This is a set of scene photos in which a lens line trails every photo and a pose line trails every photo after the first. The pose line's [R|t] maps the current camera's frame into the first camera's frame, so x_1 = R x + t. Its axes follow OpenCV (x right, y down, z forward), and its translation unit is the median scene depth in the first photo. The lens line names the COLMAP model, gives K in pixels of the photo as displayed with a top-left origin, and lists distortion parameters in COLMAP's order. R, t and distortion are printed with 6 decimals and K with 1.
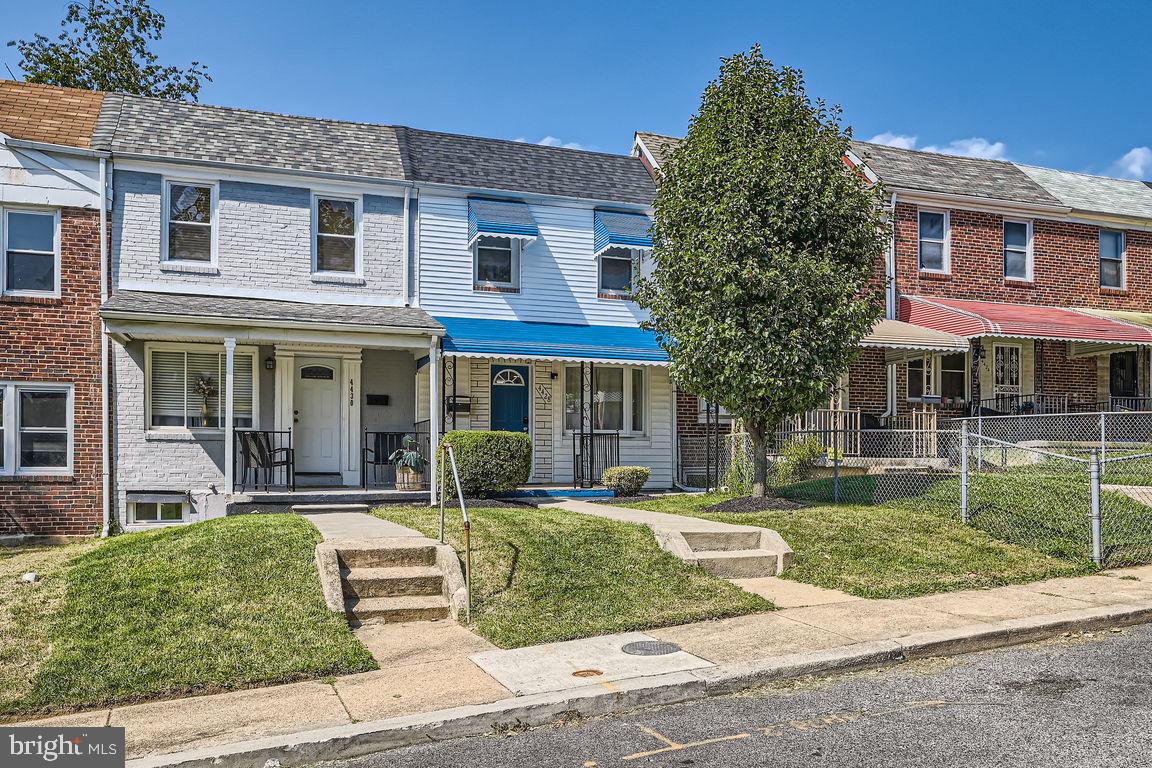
lens RADIAL K [[851.9, 0, 575.4], [0, 851.9, 387.0], [0, 0, 1]] dist [-0.001895, -0.005261]
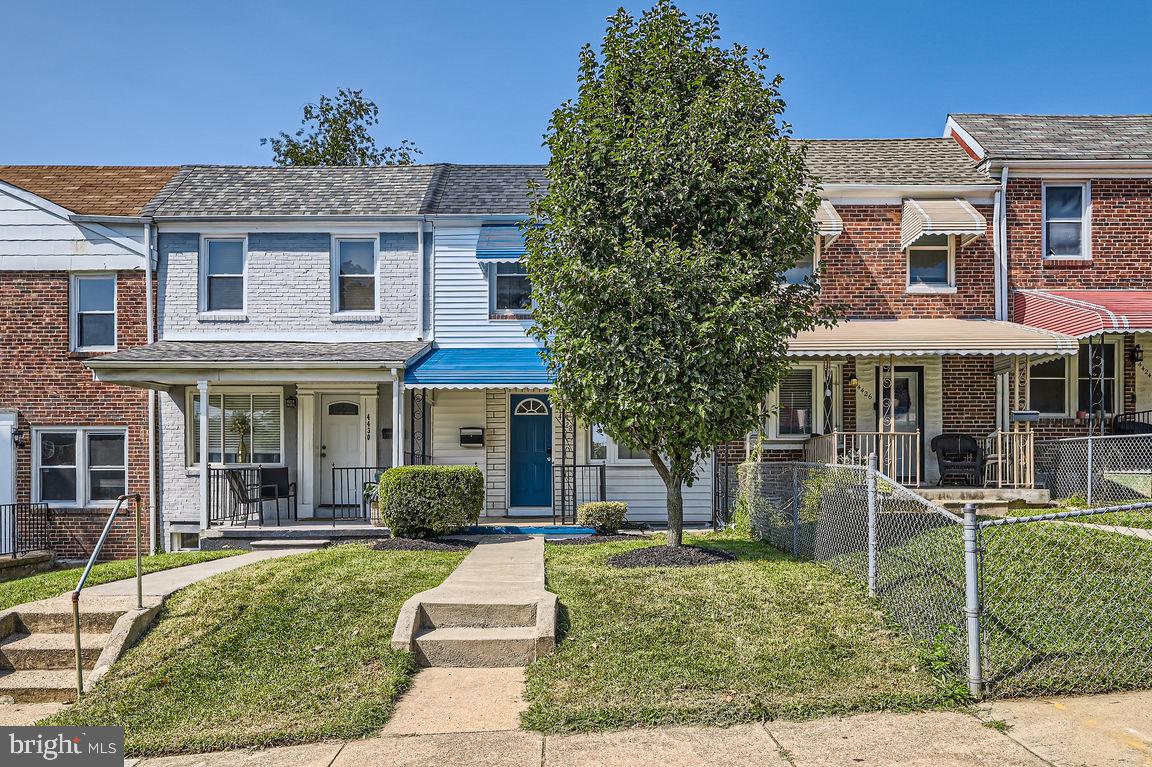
lens RADIAL K [[765.2, 0, 582.8], [0, 765.2, 428.2], [0, 0, 1]] dist [-0.003922, 0.003594]
pose [[0.950029, -0.025143, -0.311146, 0.281748], [0.032431, 0.999307, 0.018270, -0.000819], [0.310471, -0.027447, 0.950186, 0.210514]]
